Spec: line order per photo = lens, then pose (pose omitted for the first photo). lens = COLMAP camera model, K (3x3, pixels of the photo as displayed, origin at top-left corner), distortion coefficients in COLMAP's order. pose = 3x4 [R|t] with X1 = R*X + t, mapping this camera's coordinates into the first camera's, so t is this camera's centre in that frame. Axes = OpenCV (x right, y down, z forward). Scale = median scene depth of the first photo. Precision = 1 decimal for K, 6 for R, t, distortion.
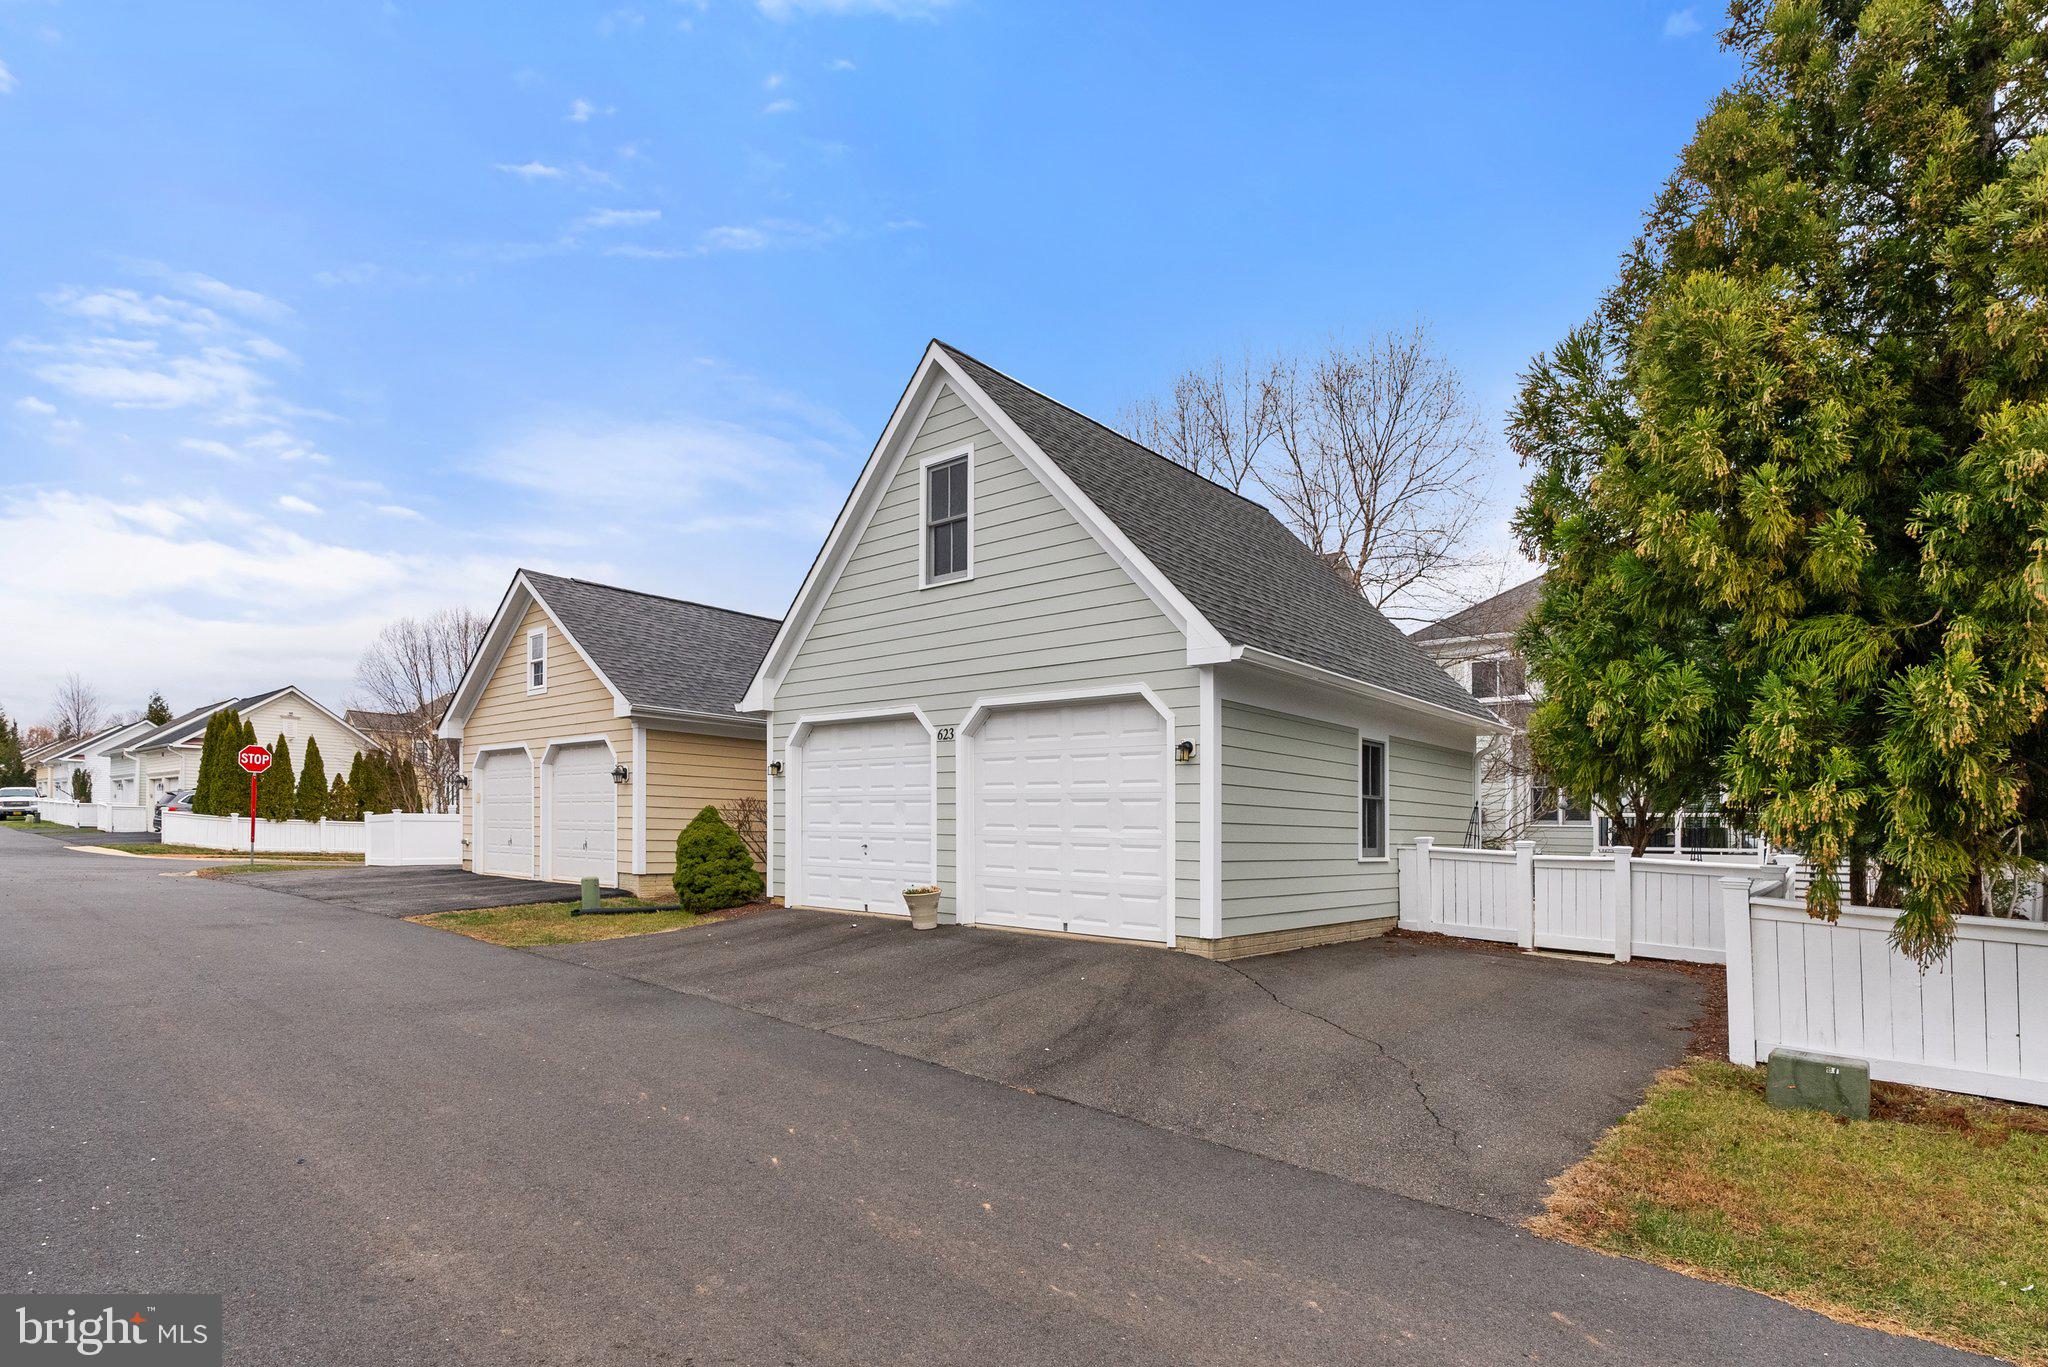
lens RADIAL K [[989.8, 0, 1017.8], [0, 989.8, 685.7], [0, 0, 1]] dist [-0.011652, 0.005560]
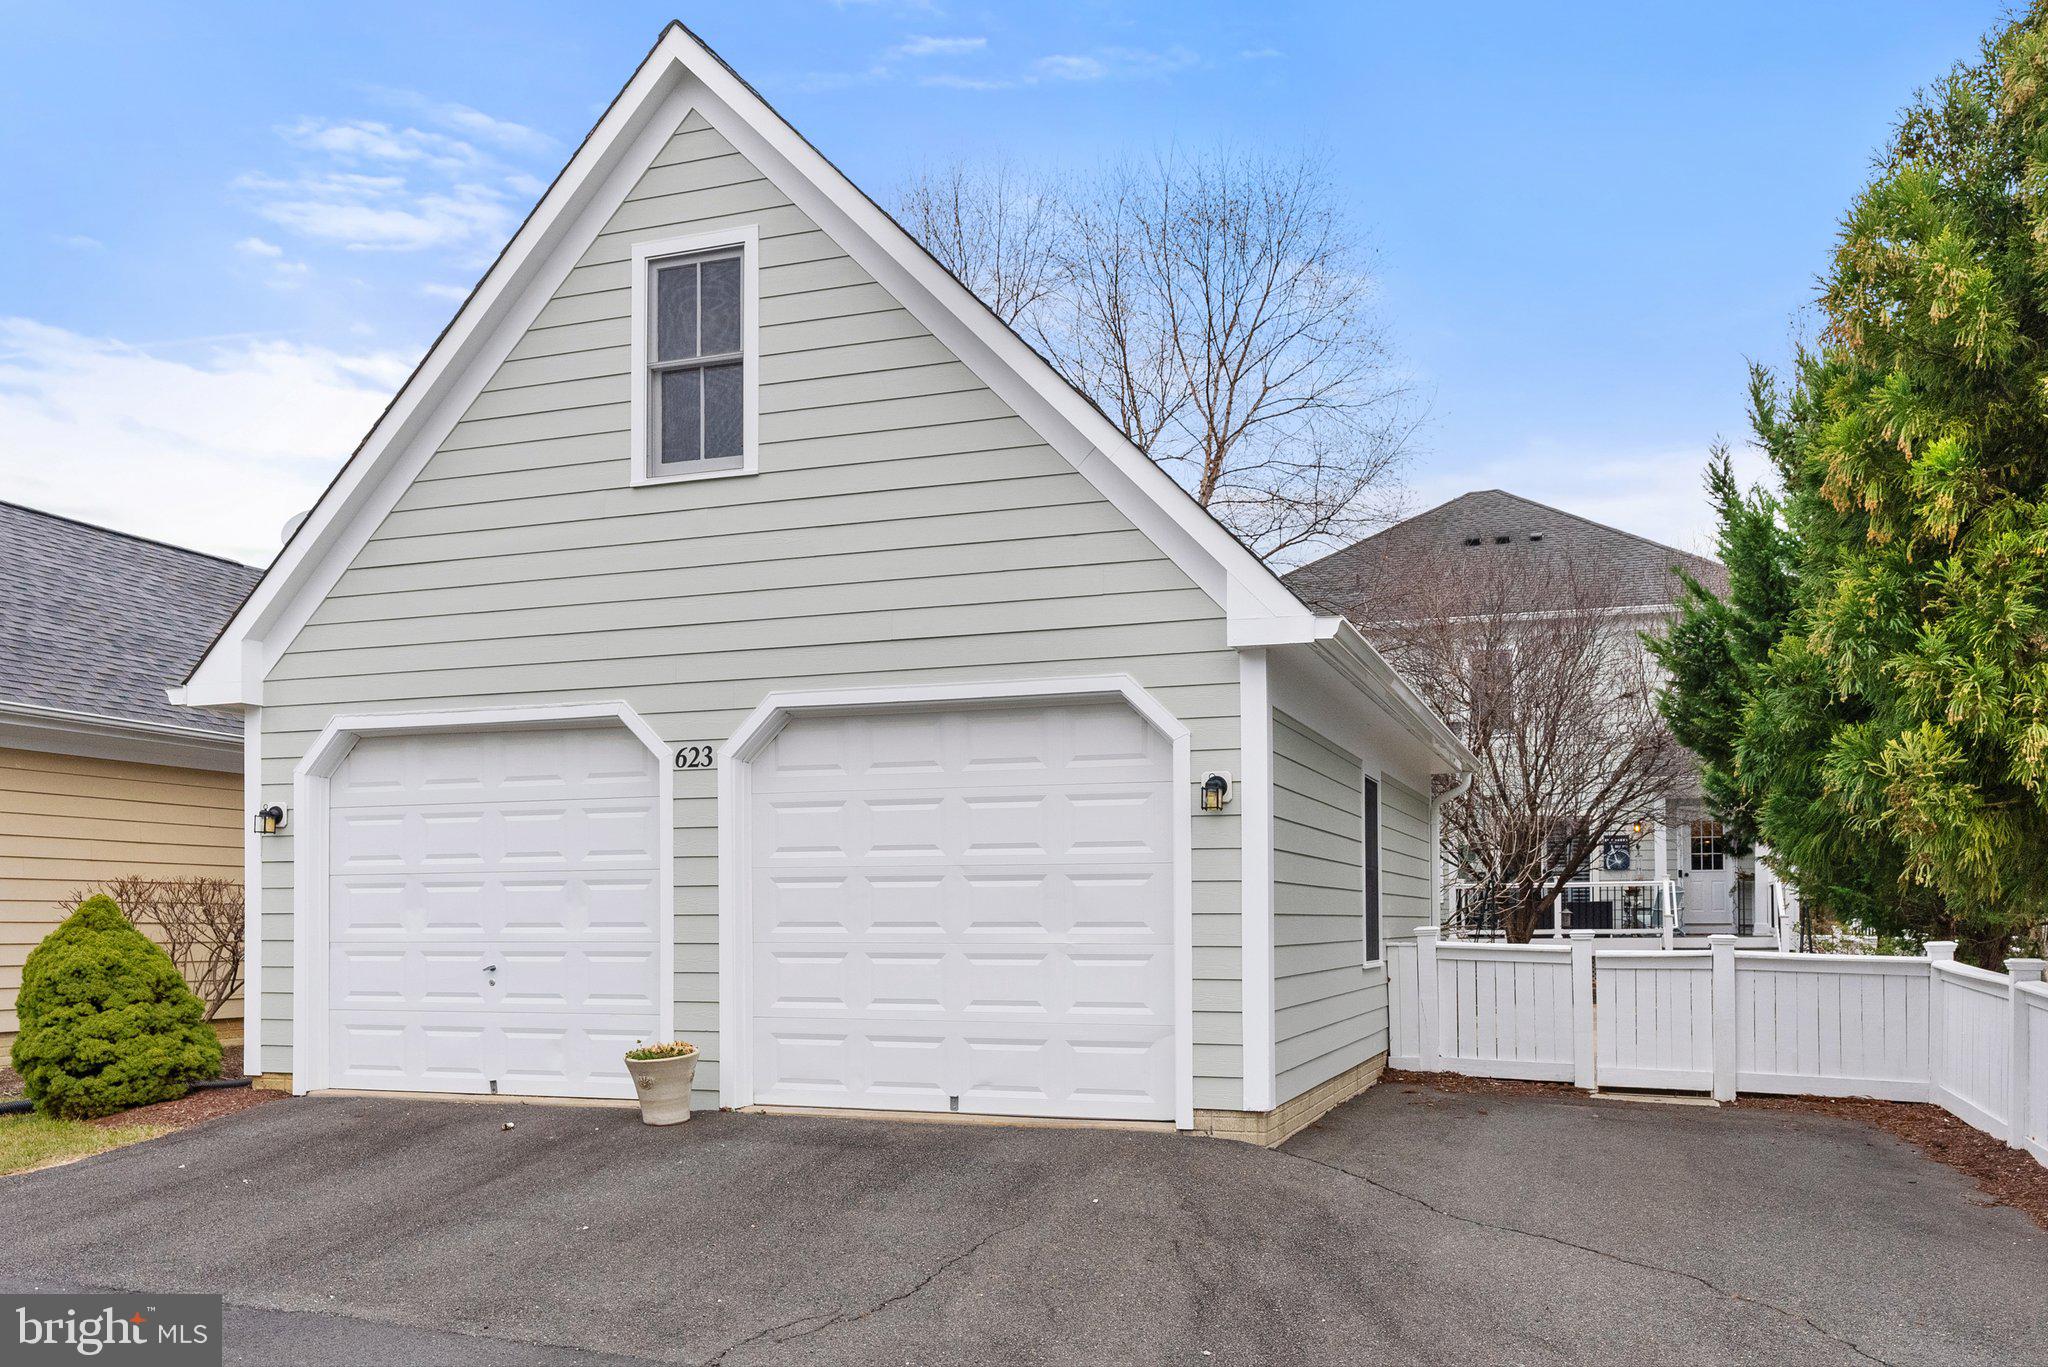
lens RADIAL K [[1534.6, 0, 1027.7], [0, 1534.6, 701.2], [0, 0, 1]] dist [0.000251, 0.002465]
pose [[0.927816, 0.030180, 0.371816, -0.222895], [-0.032979, 0.999455, 0.001168, 0.012056], [-0.371578, -0.013346, 0.928306, 0.162464]]
